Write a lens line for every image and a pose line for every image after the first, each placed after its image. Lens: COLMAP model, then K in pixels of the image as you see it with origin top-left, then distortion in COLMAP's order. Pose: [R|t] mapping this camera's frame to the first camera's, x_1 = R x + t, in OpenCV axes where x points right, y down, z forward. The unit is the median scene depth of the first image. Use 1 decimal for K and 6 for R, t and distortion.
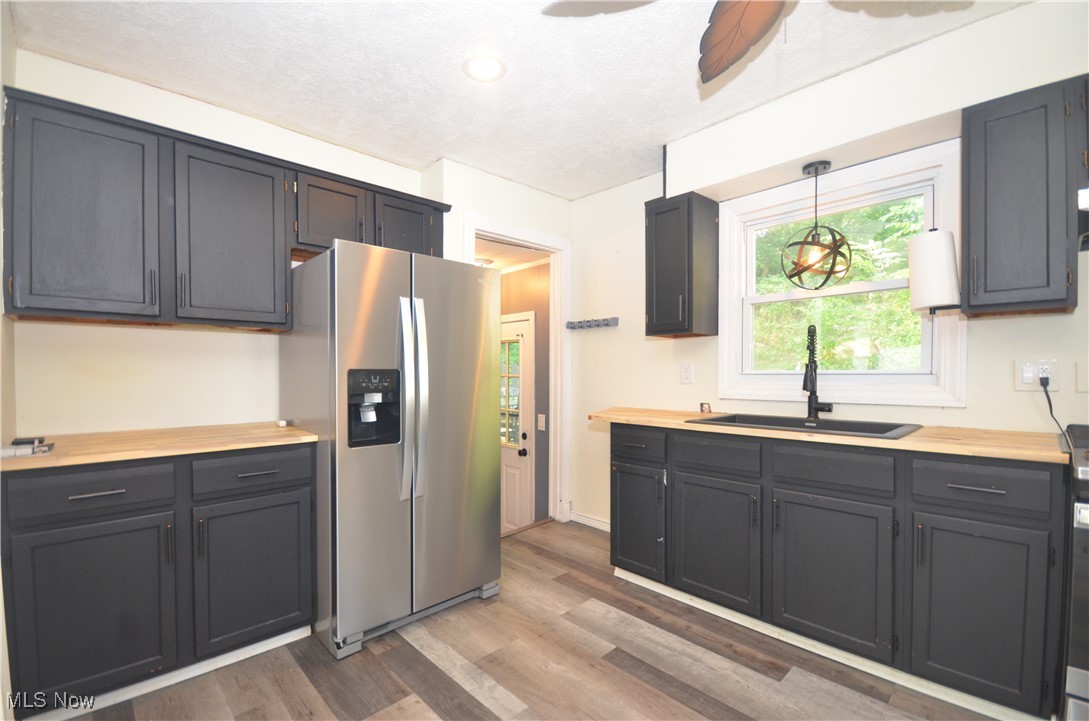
lens RADIAL K [[474.0, 0, 543.9], [0, 474.0, 380.7], [0, 0, 1]] dist [0.005352, -0.008023]
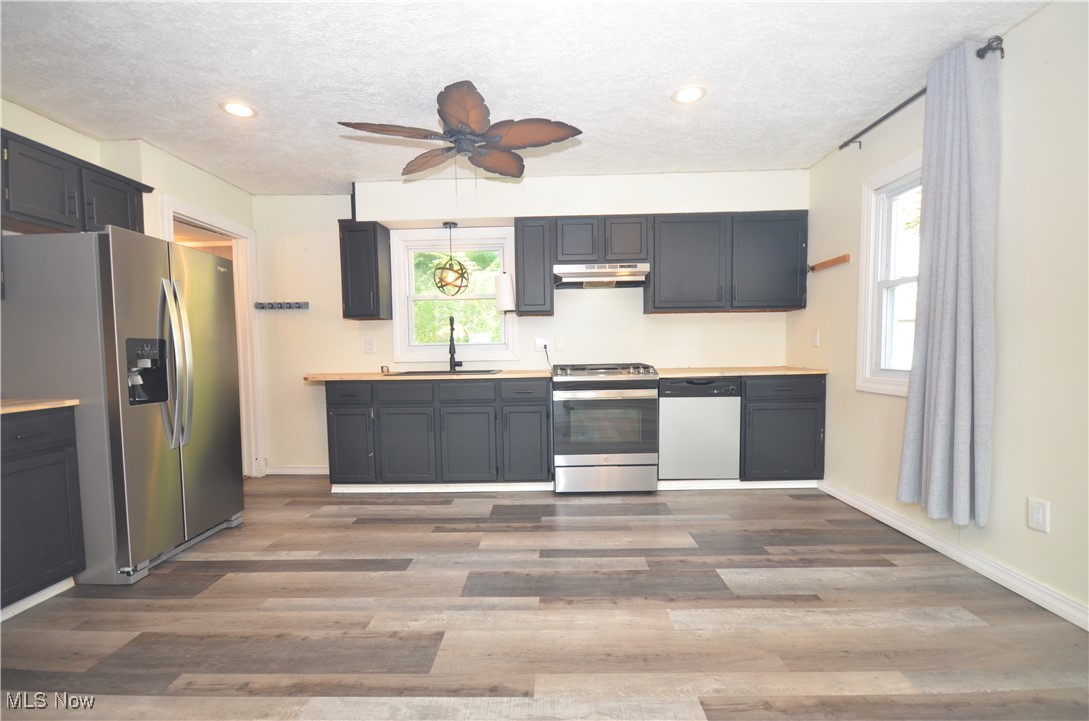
lens RADIAL K [[474.0, 0, 544.1], [0, 474.0, 379.9], [0, 0, 1]] dist [0.005352, -0.008023]
pose [[0.705712, -0.052650, 0.706540, -0.439624], [0.026162, 0.998491, 0.048274, 0.041084], [-0.708016, -0.015583, 0.706025, -0.476196]]
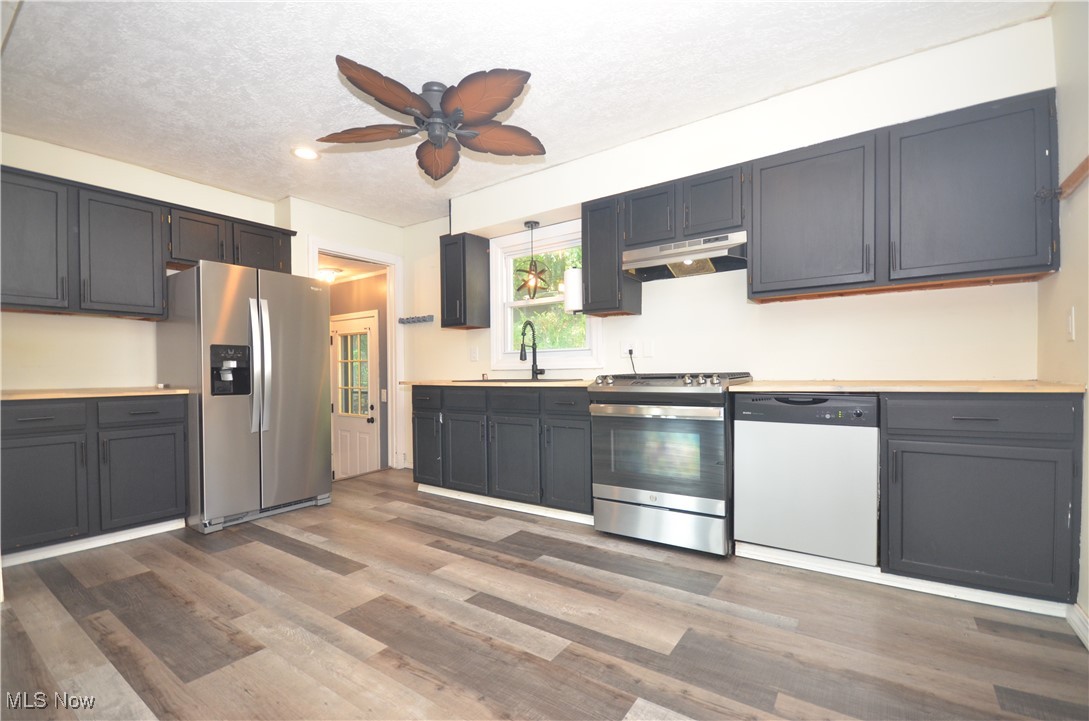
lens RADIAL K [[474.0, 0, 543.6], [0, 474.0, 379.4], [0, 0, 1]] dist [0.005352, -0.008023]
pose [[0.980728, -0.010722, 0.195083, 0.294690], [0.011393, 0.999932, -0.002317, 0.089588], [-0.195045, 0.004495, 0.980784, -0.614095]]
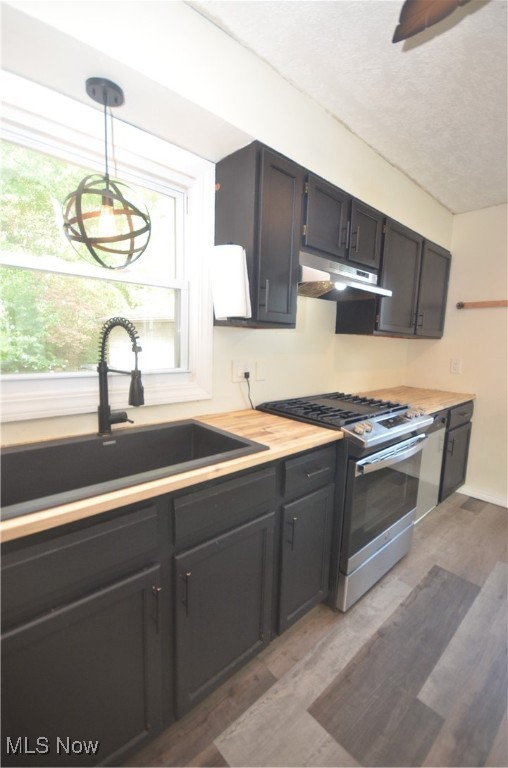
lens RADIAL K [[334.3, 0, 261.3], [0, 334.3, 385.9], [0, 0, 1]] dist [0.005352, -0.008023]
pose [[0.004376, -0.121758, 0.992550, 0.021188], [-0.011360, 0.992490, 0.121800, -0.073947], [-0.999926, -0.011809, 0.002960, 0.770067]]
